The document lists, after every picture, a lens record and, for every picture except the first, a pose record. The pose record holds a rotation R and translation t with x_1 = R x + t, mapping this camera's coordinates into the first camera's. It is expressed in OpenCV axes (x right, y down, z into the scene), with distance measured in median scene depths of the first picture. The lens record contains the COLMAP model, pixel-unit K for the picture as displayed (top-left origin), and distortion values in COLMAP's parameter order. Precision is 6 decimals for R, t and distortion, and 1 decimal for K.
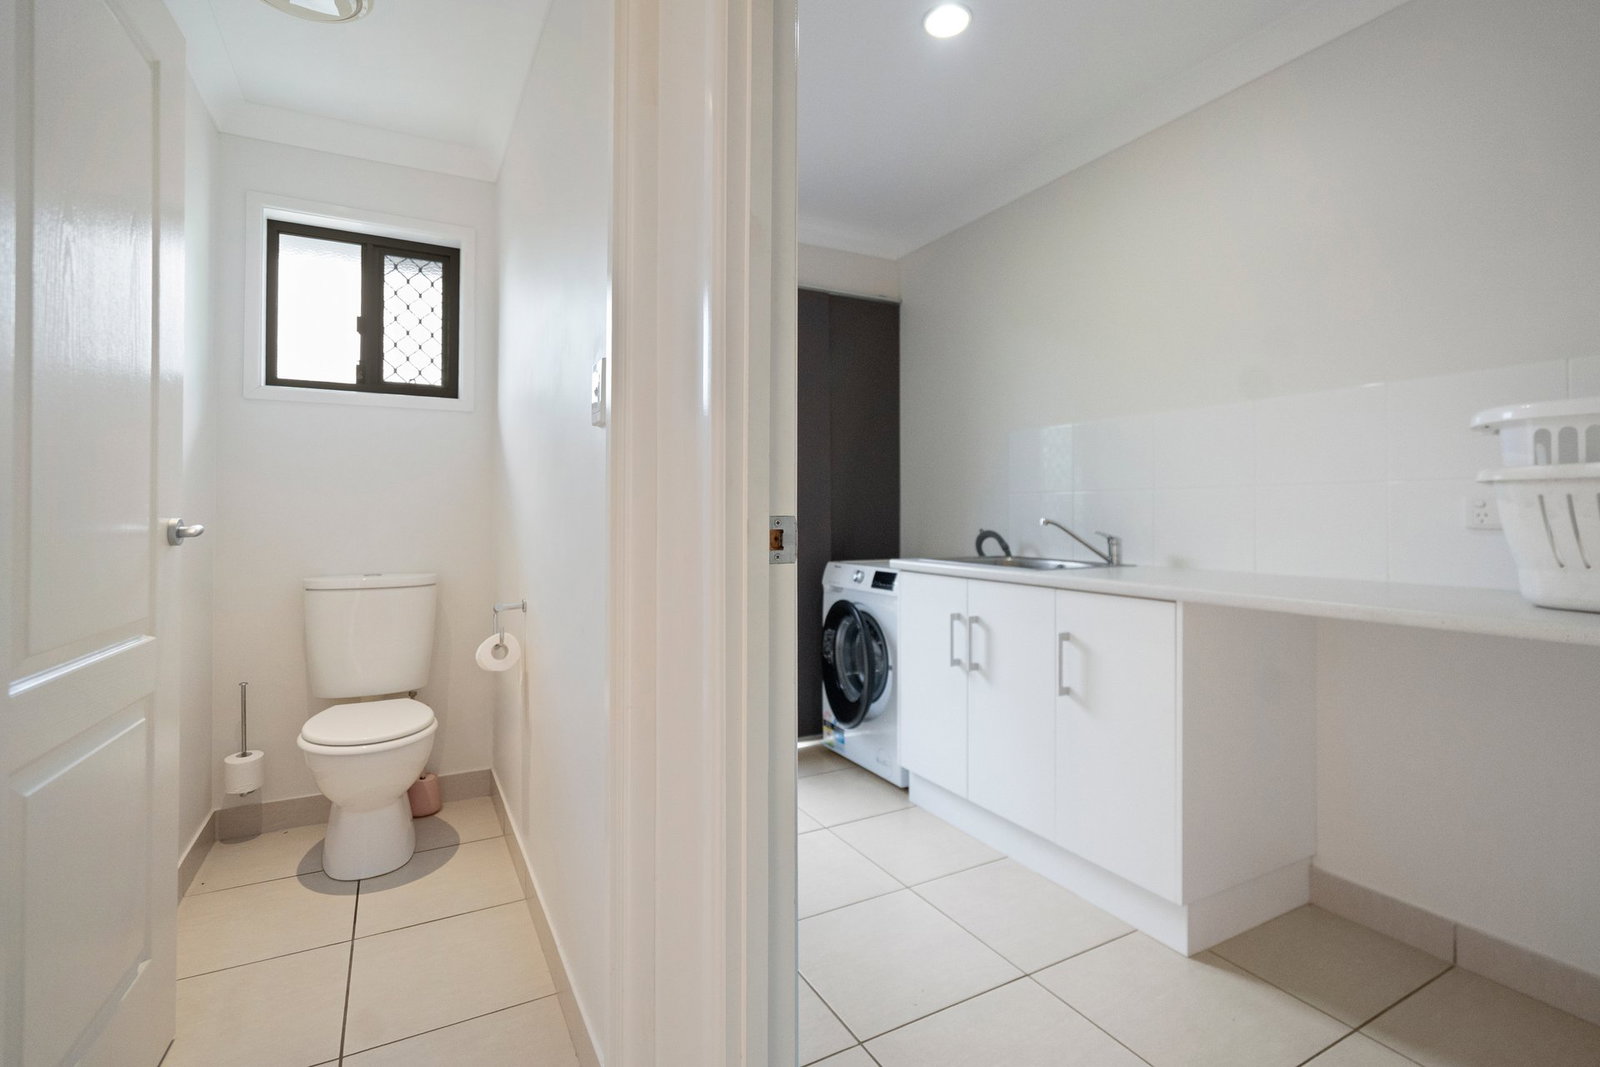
lens RADIAL K [[742.0, 0, 806.4], [0, 742.0, 518.5], [0, 0, 1]] dist [0.004147, -0.000448]
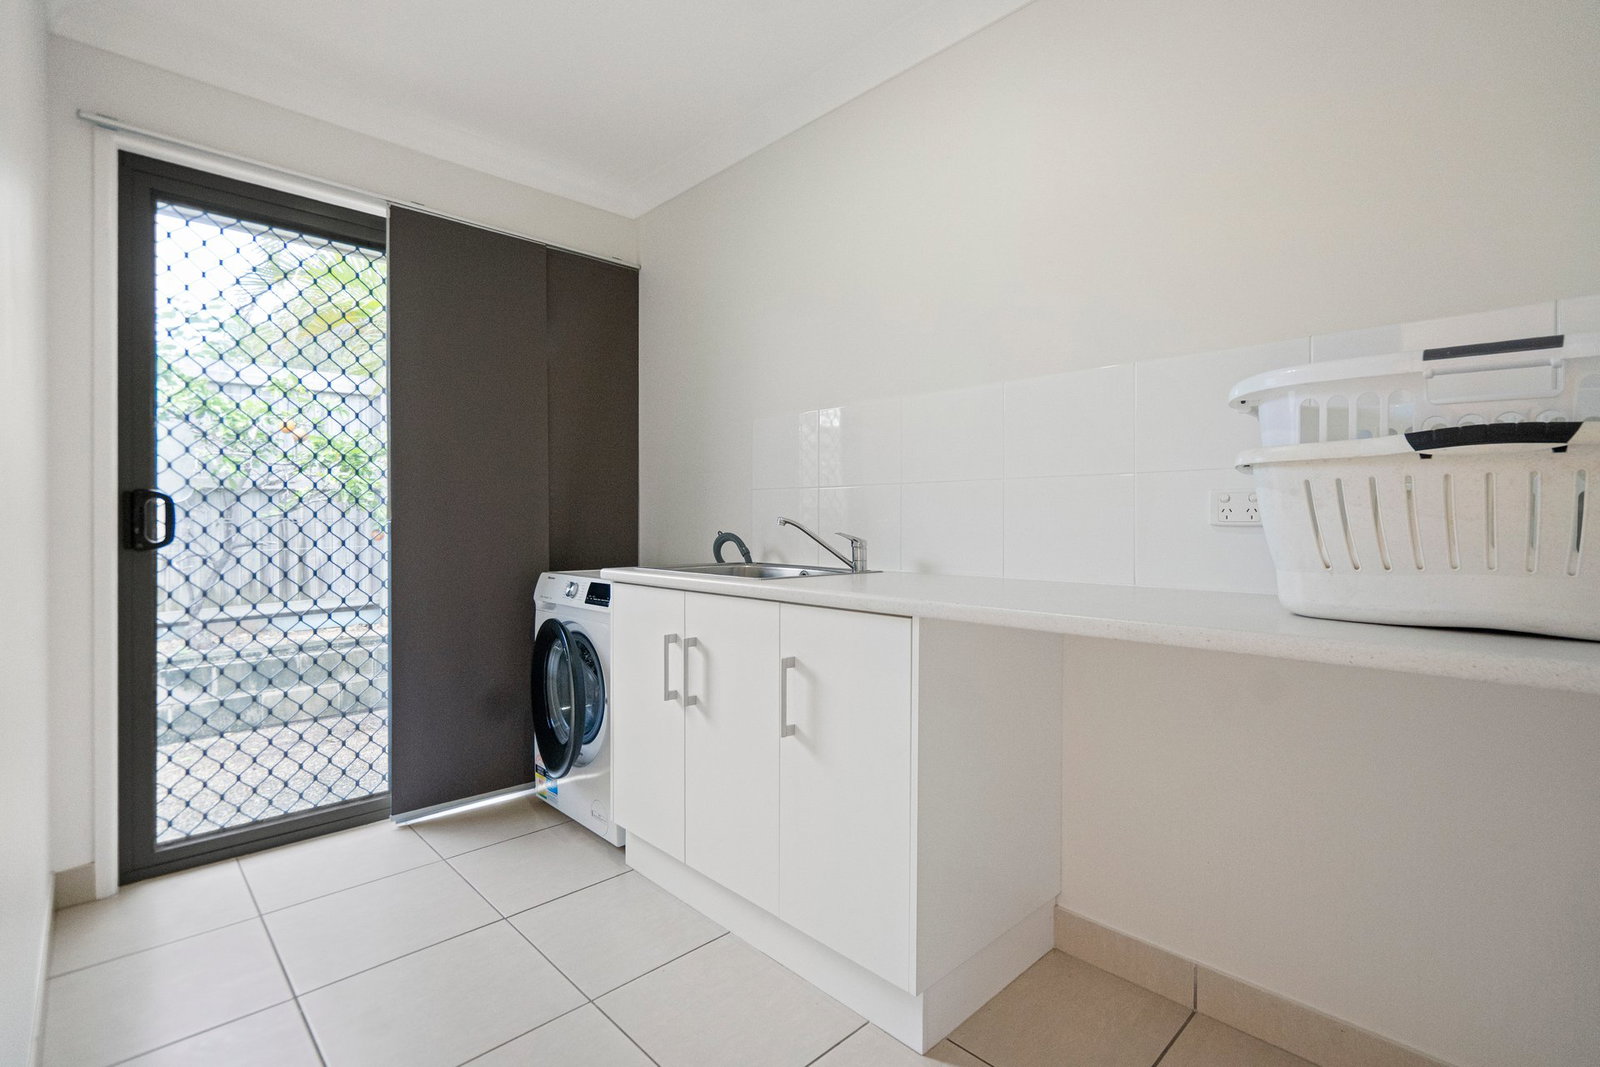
lens RADIAL K [[742.0, 0, 796.6], [0, 742.0, 535.1], [0, 0, 1]] dist [0.004147, -0.000448]
pose [[0.965748, -0.001326, 0.259477, 0.123899], [-0.001703, 0.999933, 0.011449, 0.010653], [-0.259475, -0.011499, 0.965681, 0.189210]]
